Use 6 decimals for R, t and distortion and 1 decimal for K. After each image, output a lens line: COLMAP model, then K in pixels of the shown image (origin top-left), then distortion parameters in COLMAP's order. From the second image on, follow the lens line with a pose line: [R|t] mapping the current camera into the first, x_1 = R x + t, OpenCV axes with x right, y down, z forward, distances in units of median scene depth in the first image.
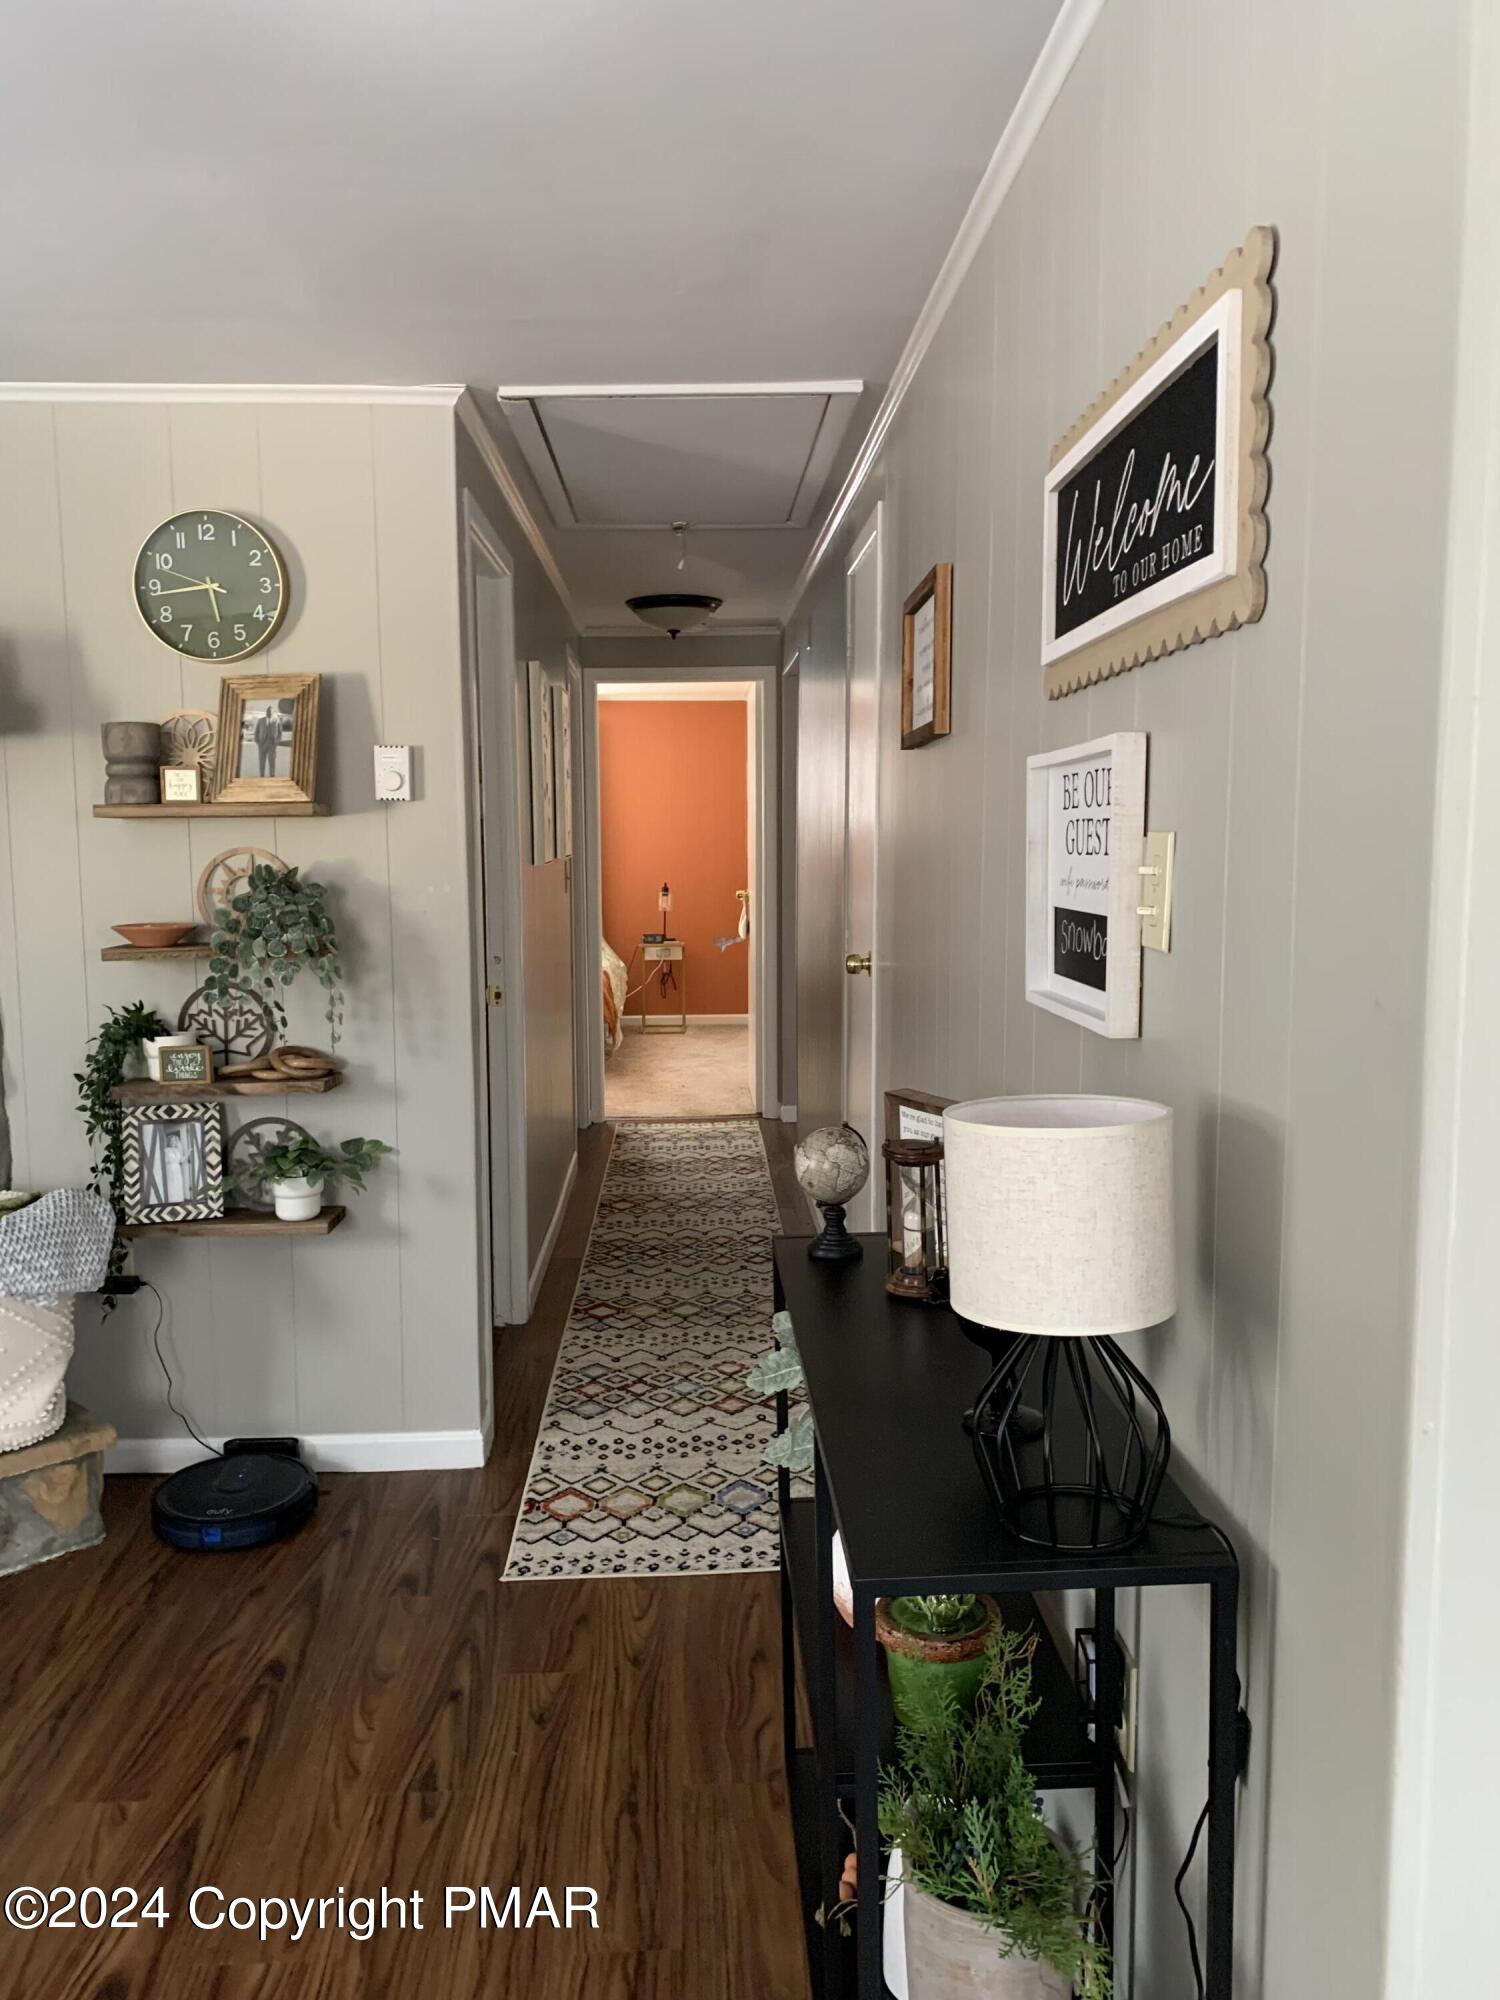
lens RADIAL K [[1520.2, 0, 735.1], [0, 1520.2, 1003.6], [0, 0, 1]] dist [0.045868, -0.051991]
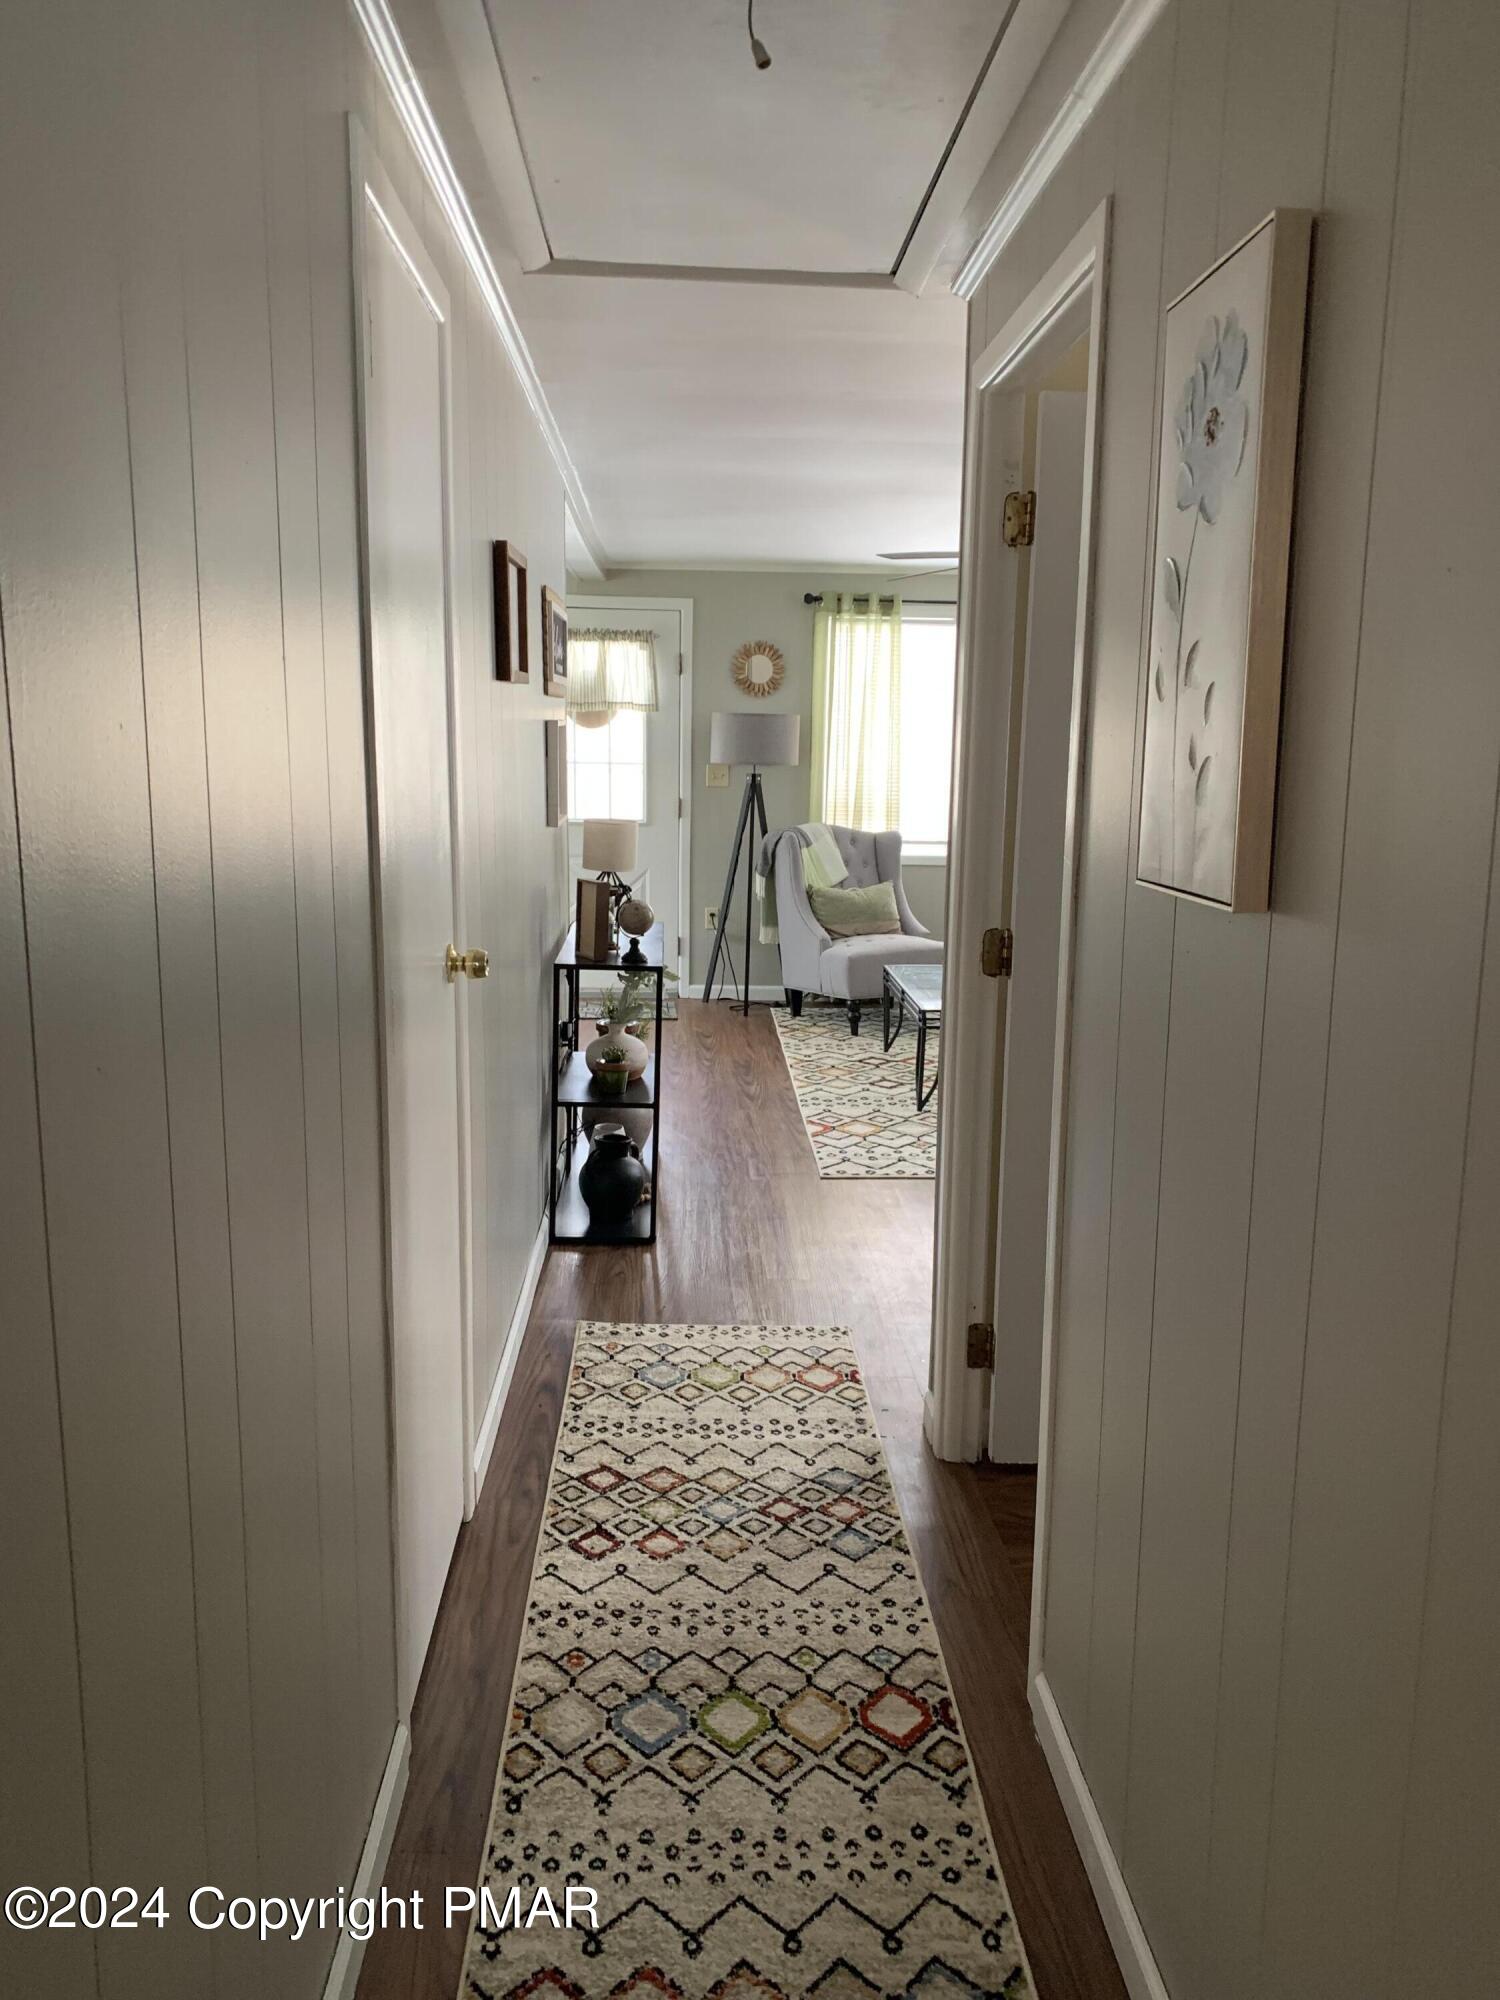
lens RADIAL K [[1523.5, 0, 753.8], [0, 1523.5, 986.7], [0, 0, 1]] dist [0.054965, -0.063843]
pose [[-0.999817, -0.006464, -0.017989, -0.039075], [-0.011151, 0.961587, 0.274273, -0.241110], [0.015525, 0.274423, -0.961484, 1.959483]]
